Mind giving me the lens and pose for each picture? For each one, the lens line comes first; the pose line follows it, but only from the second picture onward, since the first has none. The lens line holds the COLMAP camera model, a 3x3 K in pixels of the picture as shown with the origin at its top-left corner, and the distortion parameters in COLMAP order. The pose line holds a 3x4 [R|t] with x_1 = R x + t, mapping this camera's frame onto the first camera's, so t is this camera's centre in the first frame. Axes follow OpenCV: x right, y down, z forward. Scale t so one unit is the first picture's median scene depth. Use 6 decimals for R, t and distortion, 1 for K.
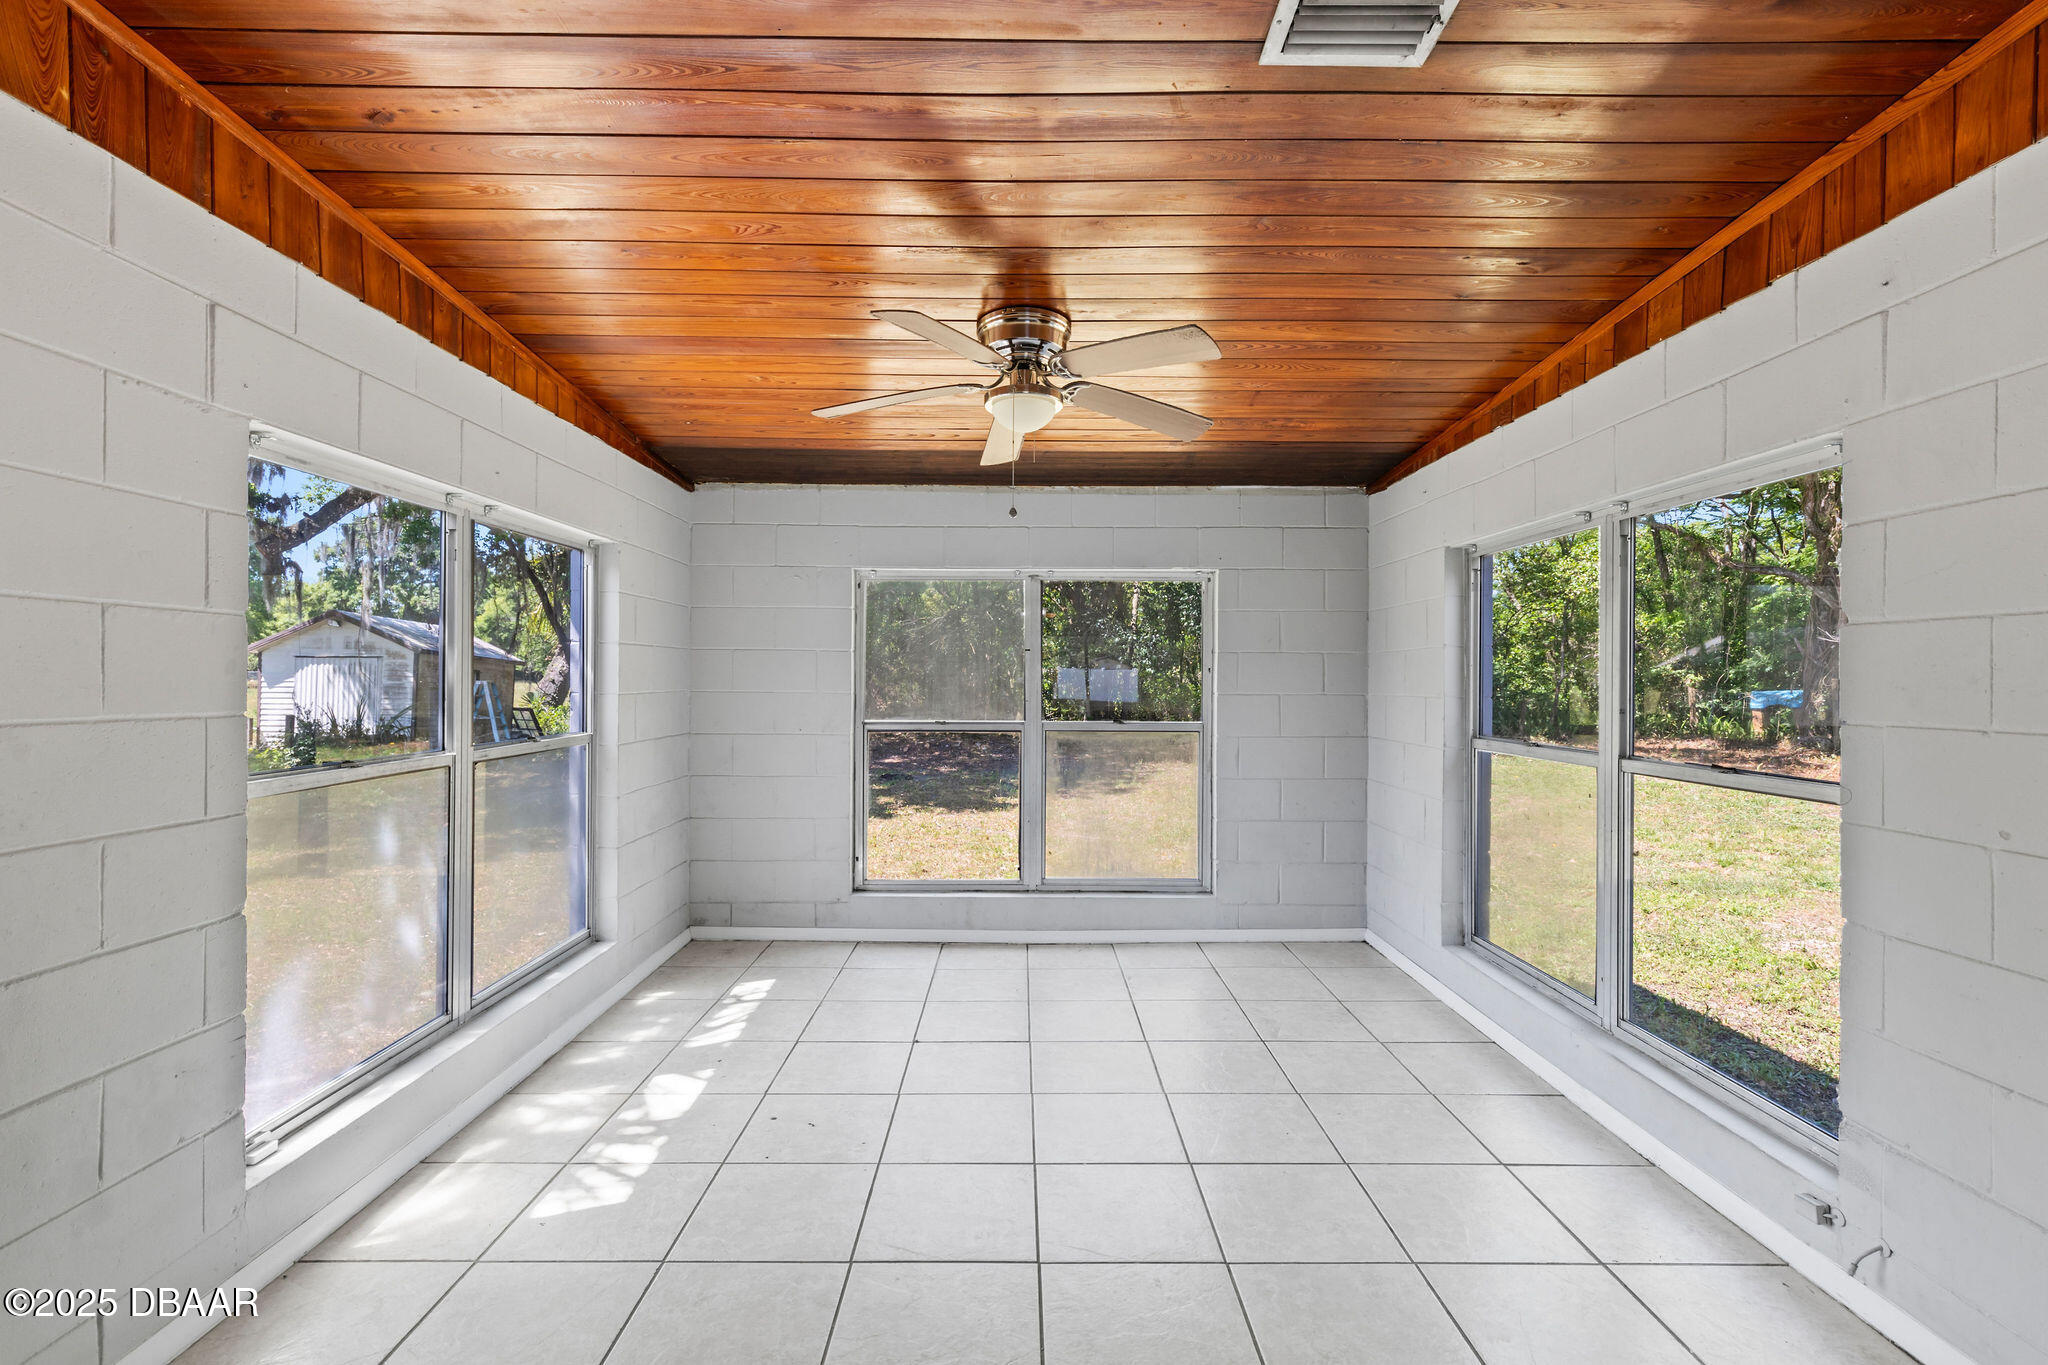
lens RADIAL K [[924.5, 0, 1013.3], [0, 924.5, 682.6], [0, 0, 1]] dist [0.010944, -0.002388]
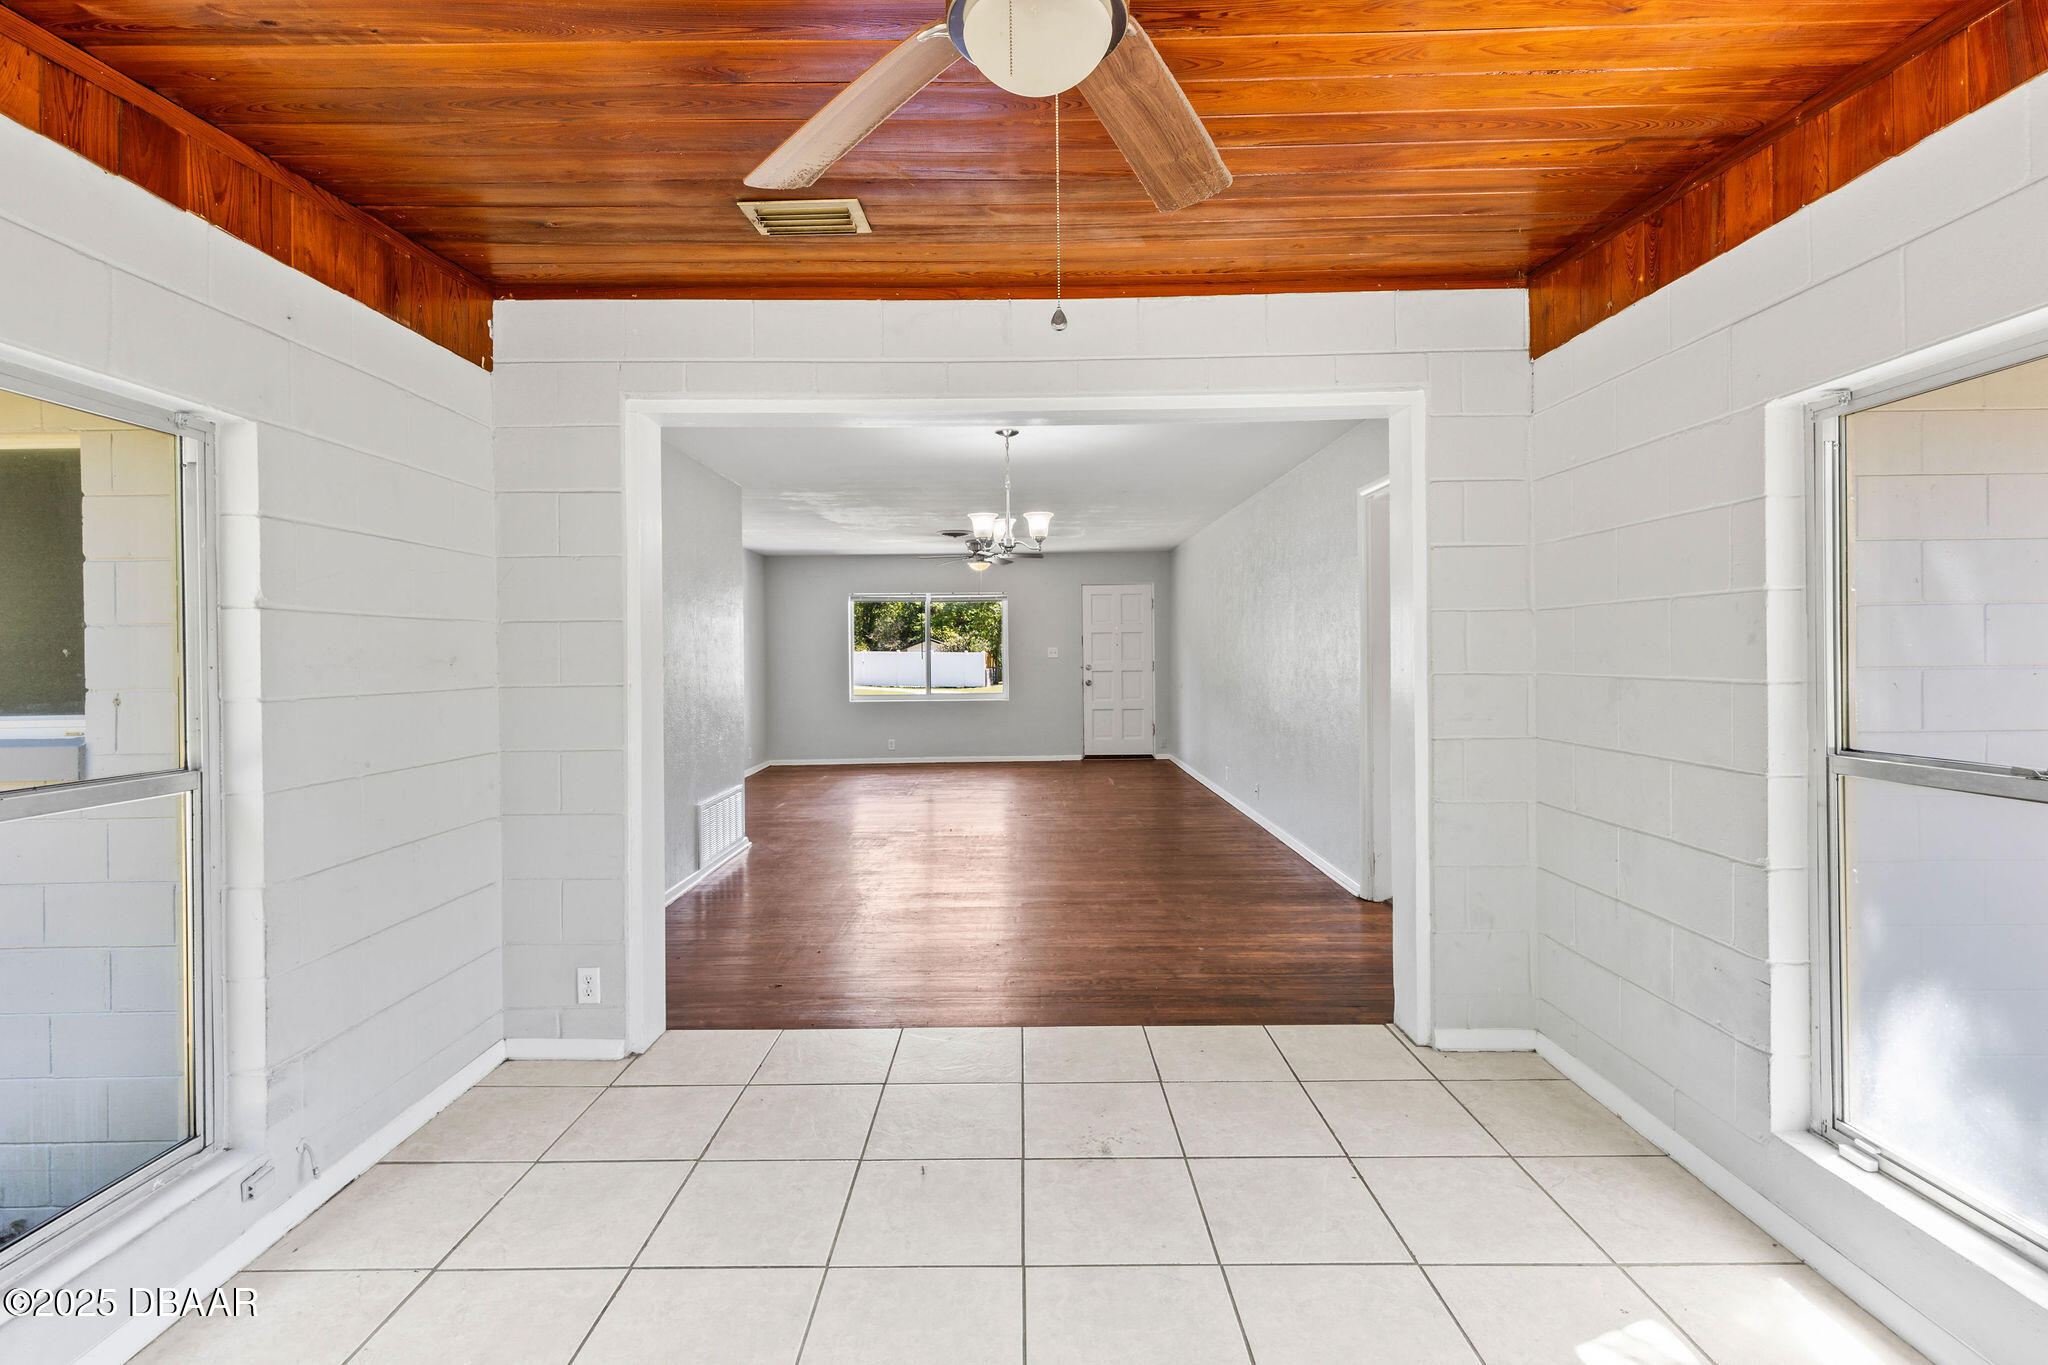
lens RADIAL K [[924.5, 0, 1020.2], [0, 924.5, 663.7], [0, 0, 1]] dist [0.010944, -0.002388]
pose [[-0.999979, 0.005826, -0.002665, 0.014248], [0.005793, 0.999907, 0.012383, -0.003000], [0.002737, 0.012368, -0.999920, 0.966930]]
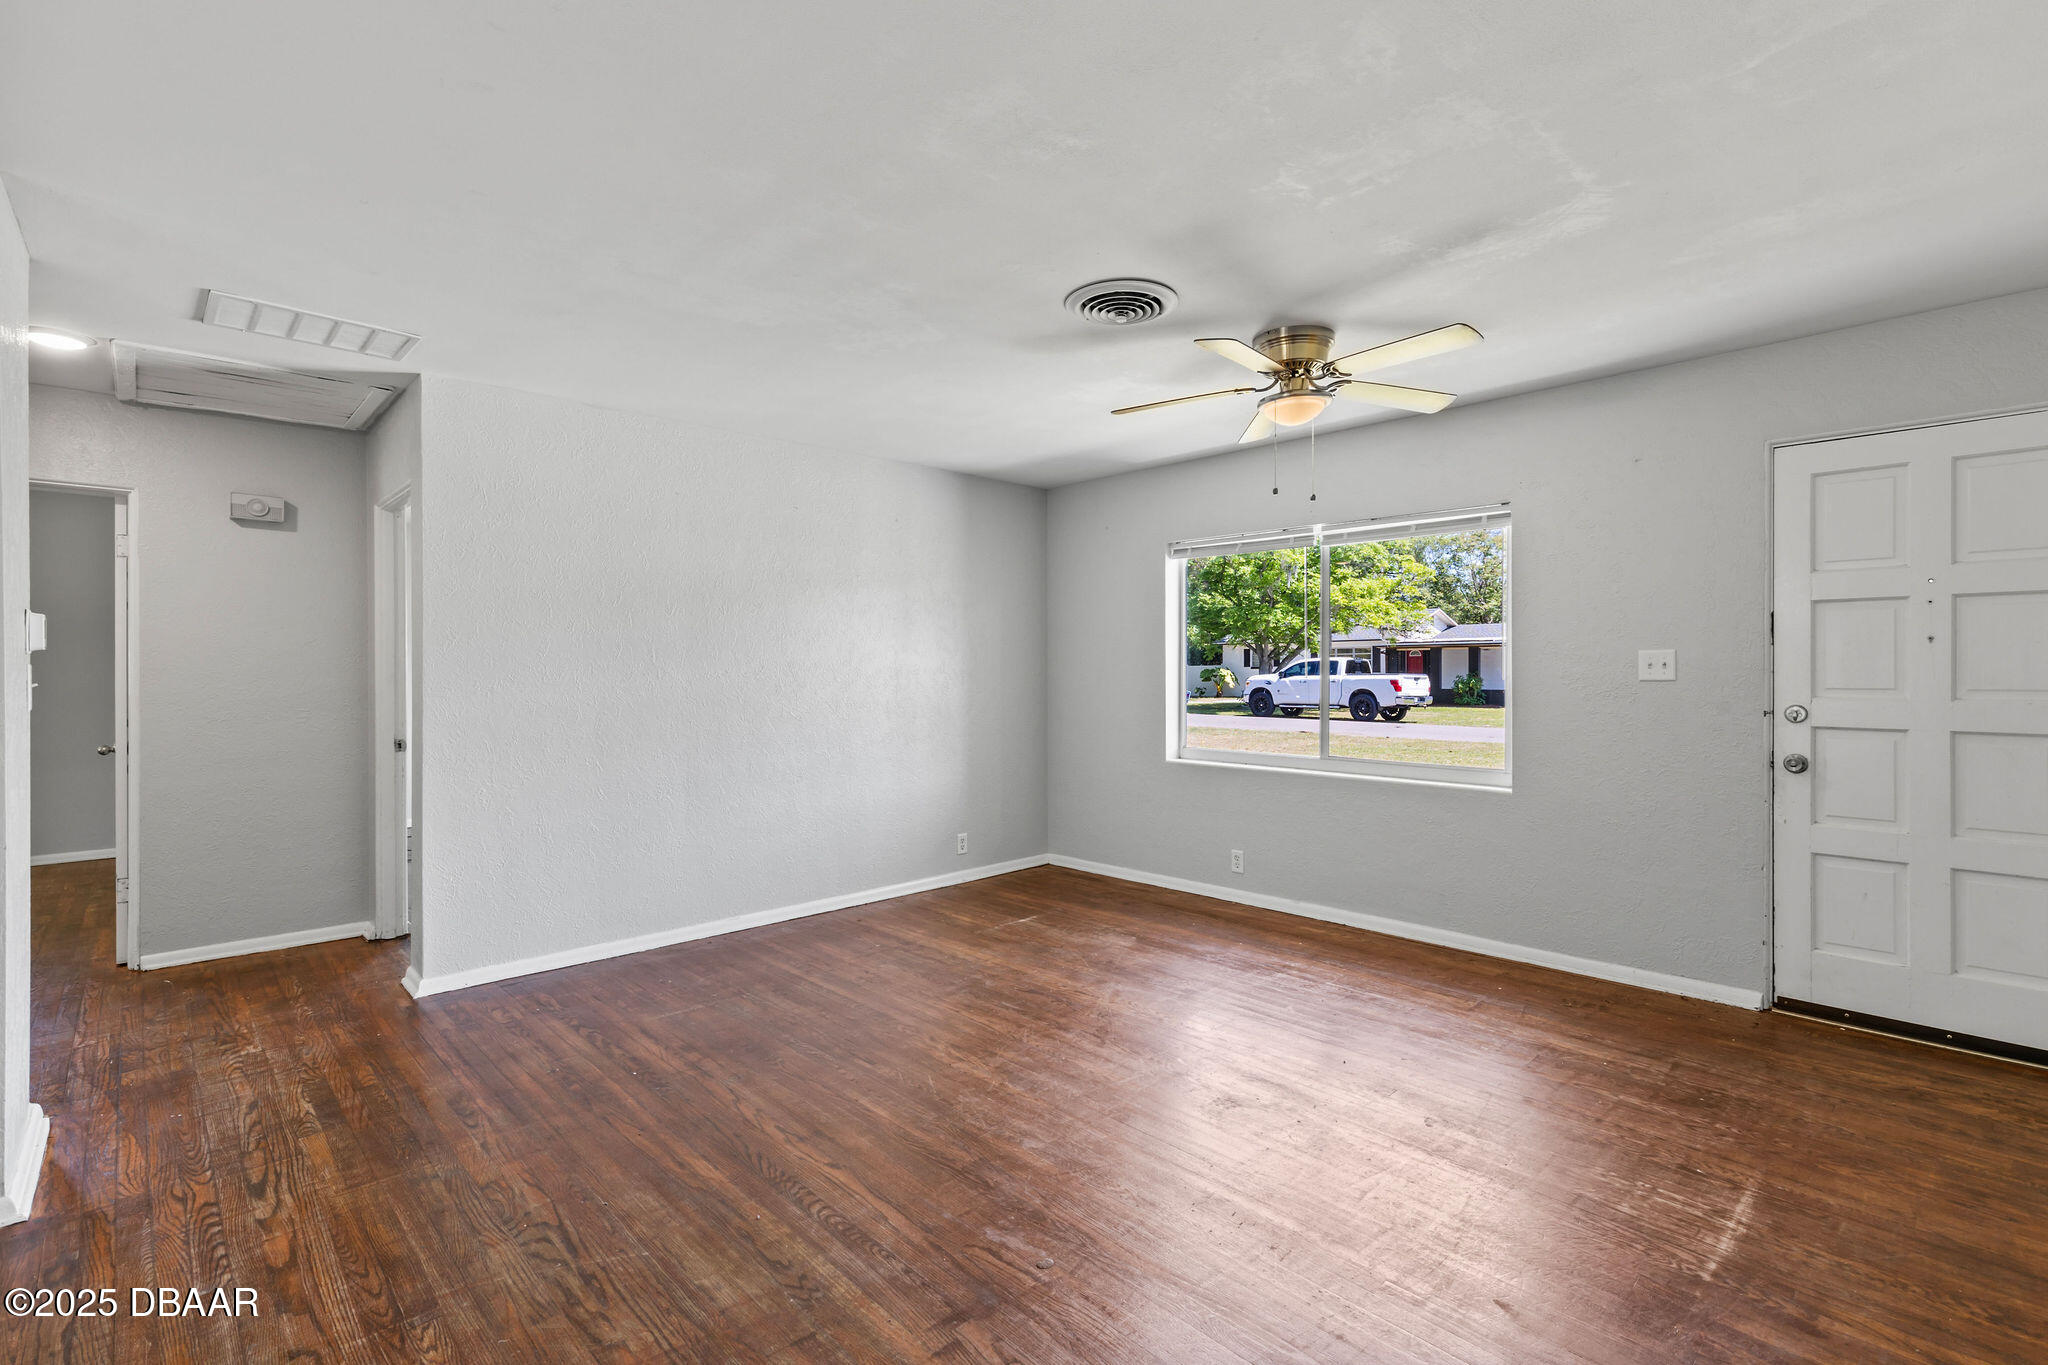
lens RADIAL K [[924.5, 0, 1011.0], [0, 924.5, 675.1], [0, 0, 1]] dist [0.010944, -0.002388]
pose [[-0.687369, -0.005646, 0.726286, -0.313069], [0.001862, 0.999953, 0.009536, -0.002106], [-0.726306, 0.007907, -0.687326, -0.639238]]
